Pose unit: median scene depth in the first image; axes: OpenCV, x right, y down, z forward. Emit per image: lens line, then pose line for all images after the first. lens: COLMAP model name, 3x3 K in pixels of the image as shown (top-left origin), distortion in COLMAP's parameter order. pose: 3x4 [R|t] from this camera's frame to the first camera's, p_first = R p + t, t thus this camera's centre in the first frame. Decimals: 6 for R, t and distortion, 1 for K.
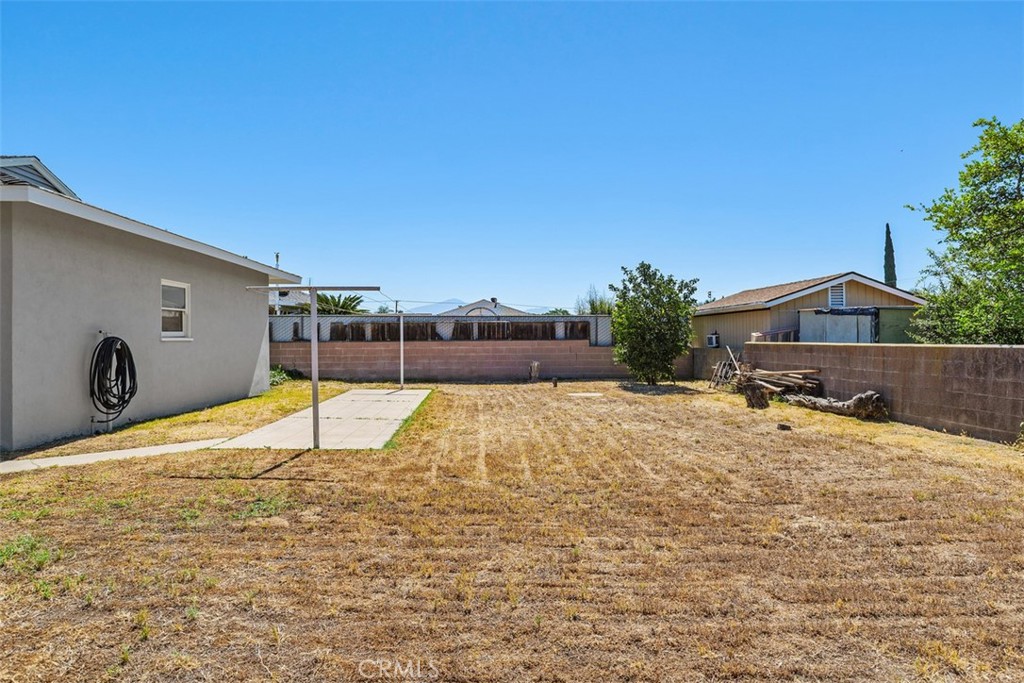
lens RADIAL K [[576.1, 0, 511.2], [0, 576.1, 340.6], [0, 0, 1]] dist [-0.003231, -0.000511]
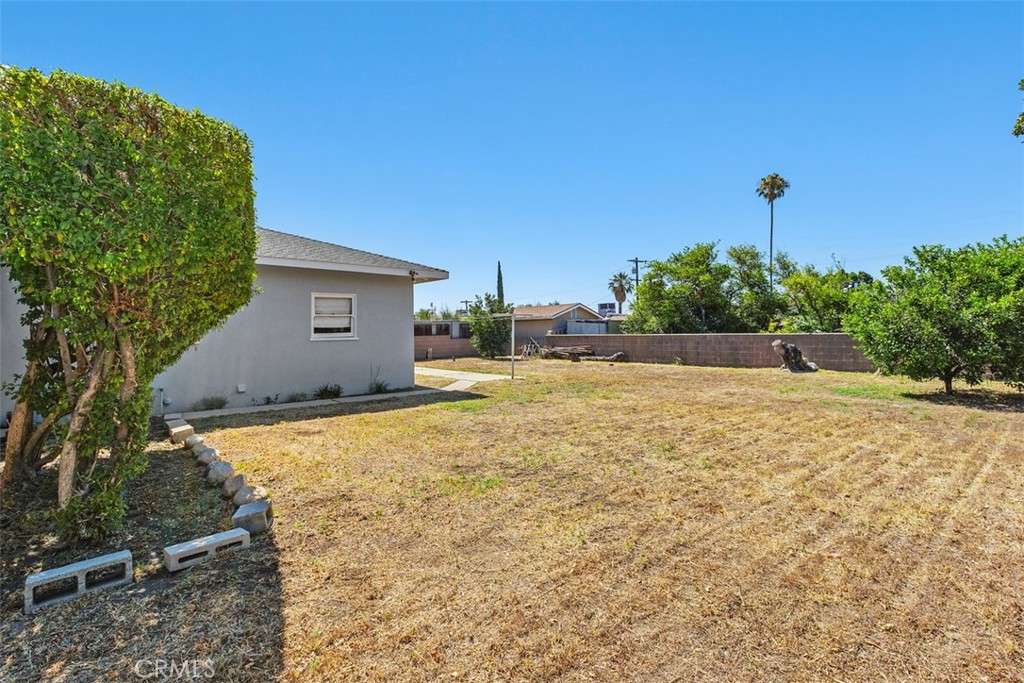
lens RADIAL K [[475.0, 0, 489.9], [0, 475.0, 342.6], [0, 0, 1]] dist [0.005003, -0.000540]
pose [[0.807072, -0.022221, 0.590035, -0.808940], [0.014170, 0.999733, 0.018267, -0.003819], [-0.590283, -0.006382, 0.807171, -0.296419]]
